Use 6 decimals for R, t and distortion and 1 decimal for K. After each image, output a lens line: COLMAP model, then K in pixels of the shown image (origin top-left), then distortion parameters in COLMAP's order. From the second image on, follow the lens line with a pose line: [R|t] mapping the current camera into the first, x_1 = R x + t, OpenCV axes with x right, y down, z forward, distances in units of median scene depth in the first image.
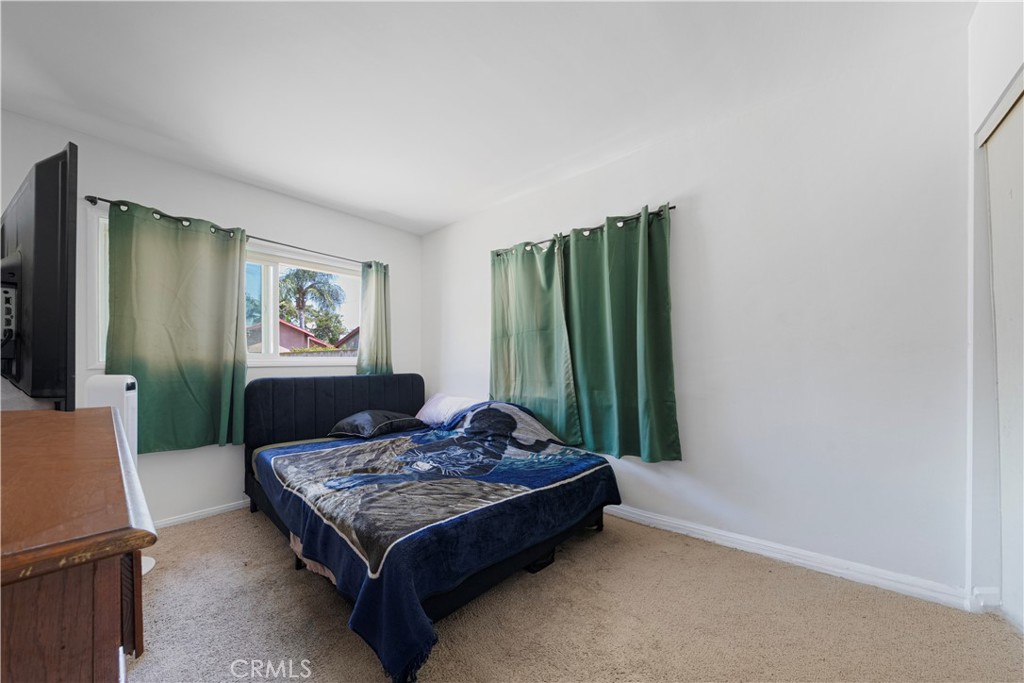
lens RADIAL K [[359.1, 0, 510.1], [0, 359.1, 363.2], [0, 0, 1]] dist [0.000025, 0.000045]
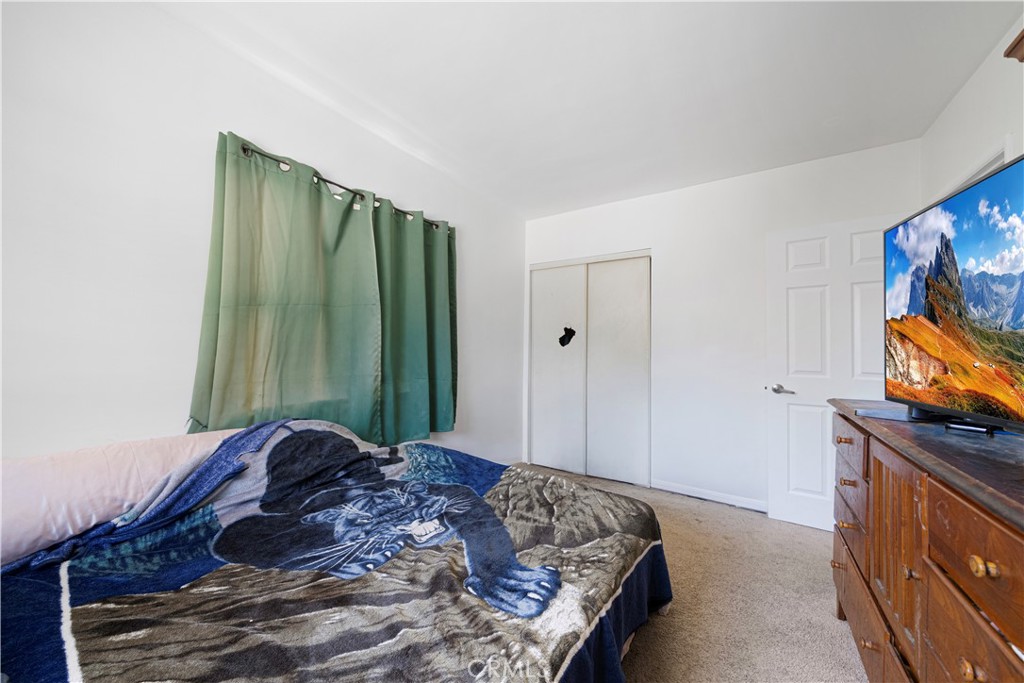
lens RADIAL K [[355.8, 0, 506.9], [0, 355.8, 351.2], [0, 0, 1]] dist [0.000417, 0.000226]
pose [[-0.124455, -0.012321, 0.992149, -0.746198], [-0.003971, 0.999921, 0.011919, -0.013597], [-0.992217, -0.002456, -0.124495, 0.840028]]
